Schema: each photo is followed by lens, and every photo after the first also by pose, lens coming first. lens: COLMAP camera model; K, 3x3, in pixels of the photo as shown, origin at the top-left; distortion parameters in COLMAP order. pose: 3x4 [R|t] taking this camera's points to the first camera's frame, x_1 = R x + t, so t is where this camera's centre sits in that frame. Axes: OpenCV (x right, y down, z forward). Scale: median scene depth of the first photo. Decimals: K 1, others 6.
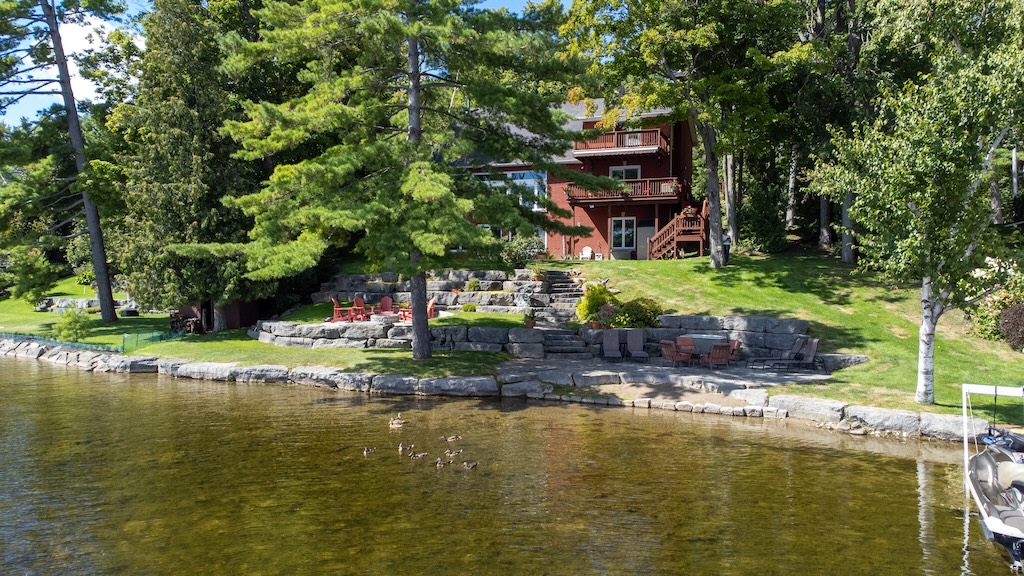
lens RADIAL K [[762.3, 0, 512.0], [0, 762.3, 288.0], [0, 0, 1]] dist [0.039453, 0.024207]
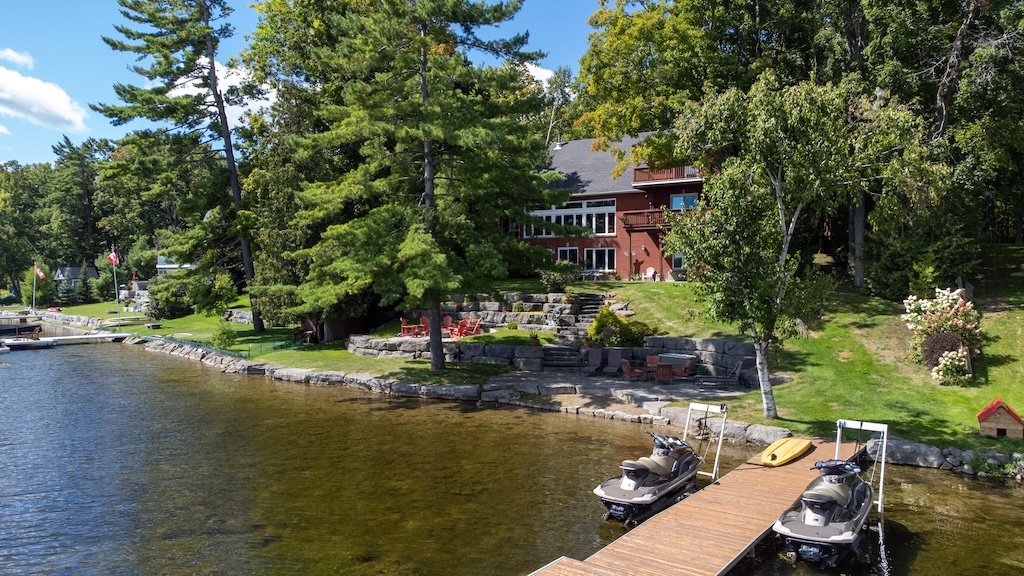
lens RADIAL K [[758.8, 0, 512.0], [0, 758.8, 288.0], [0, 0, 1]] dist [0.046788, 0.005043]
pose [[0.970571, -0.001549, -0.240810, 0.262168], [0.001602, 0.999999, 0.000023, -0.038242], [0.240810, -0.000408, 0.970572, -0.186924]]
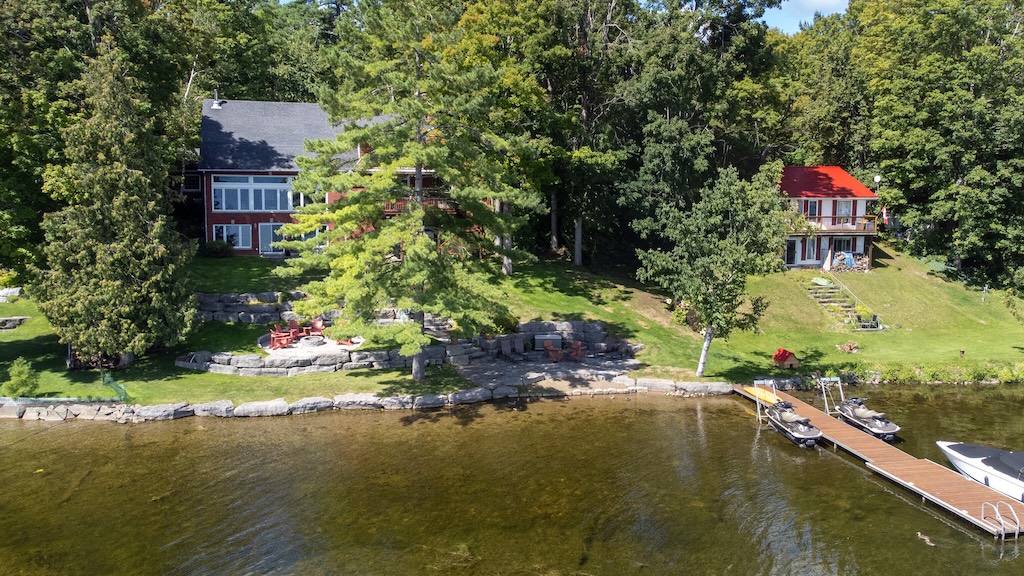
lens RADIAL K [[864.2, 0, 544.2], [0, 864.2, 268.2], [0, 0, 1]] dist [0.040155, 0.016668]
pose [[0.801158, -0.065297, 0.594880, -0.755451], [0.000317, 0.994076, 0.108687, -0.252762], [-0.598452, -0.086887, 0.796433, -0.390664]]
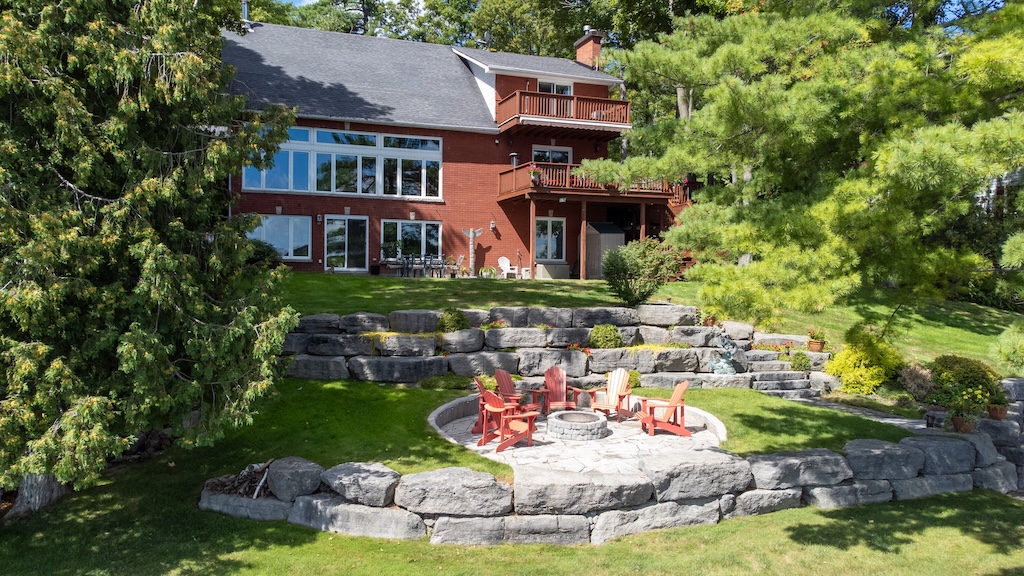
lens RADIAL K [[762.3, 0, 512.0], [0, 762.3, 288.0], [0, 0, 1]] dist [0.039453, 0.024207]
pose [[0.767965, -0.007823, 0.640444, -0.523710], [0.003545, 0.999962, 0.007964, -0.049054], [-0.640482, -0.003846, 0.767964, 0.720538]]
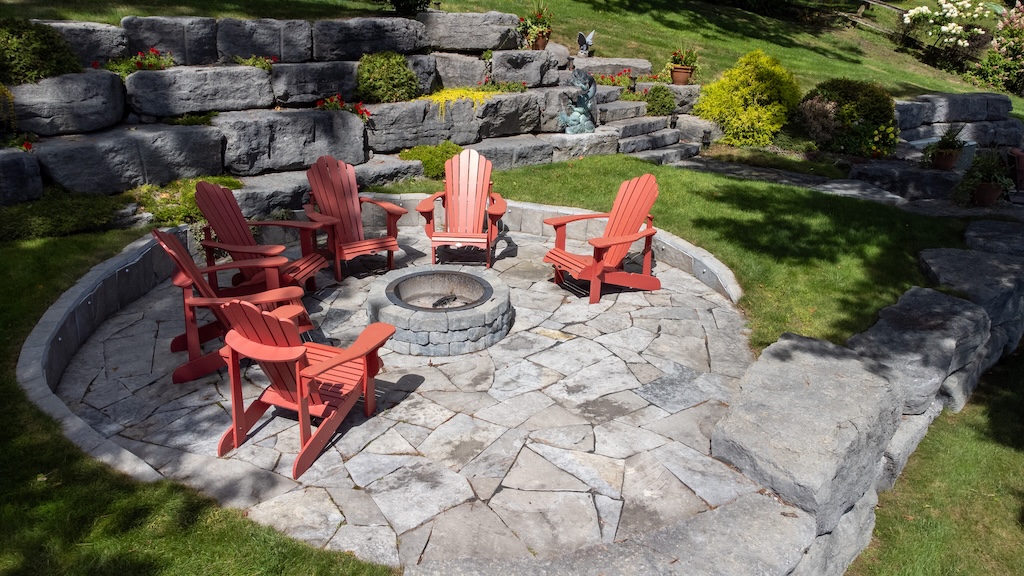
lens RADIAL K [[762.3, 0, 512.0], [0, 762.3, 288.0], [0, 0, 1]] dist [0.039453, 0.024207]
pose [[0.395097, -0.331399, 0.856780, -0.346947], [0.007078, 0.933733, 0.357900, -0.036136], [-0.918612, -0.135341, 0.371261, 0.974582]]
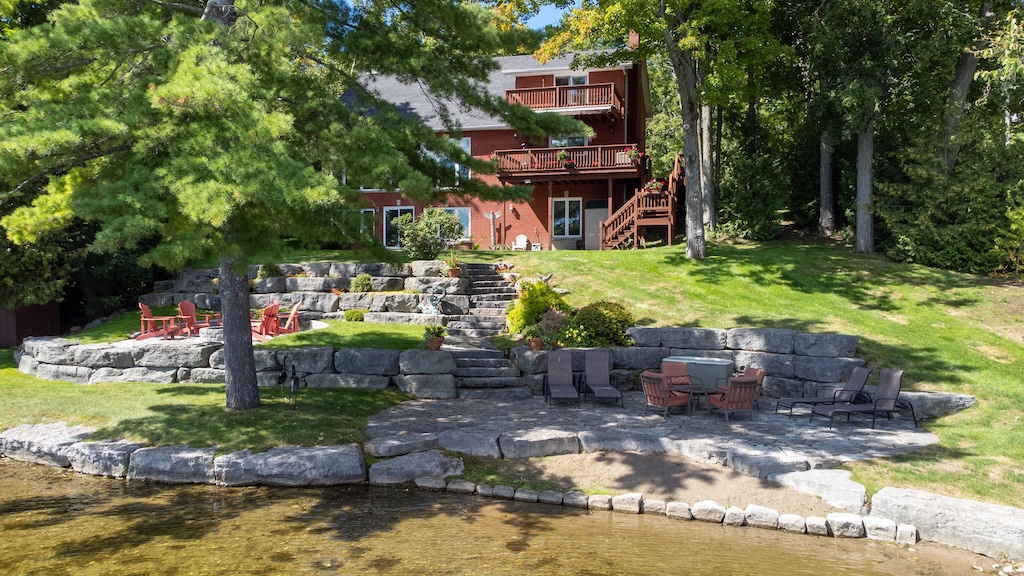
lens RADIAL K [[758.8, 0, 512.0], [0, 758.8, 288.0], [0, 0, 1]] dist [0.046788, 0.005043]
pose [[0.996221, -0.002206, 0.086821, 0.030859], [0.002058, 0.999996, 0.001797, -0.000246], [-0.086825, -0.001611, 0.996222, 0.329804]]
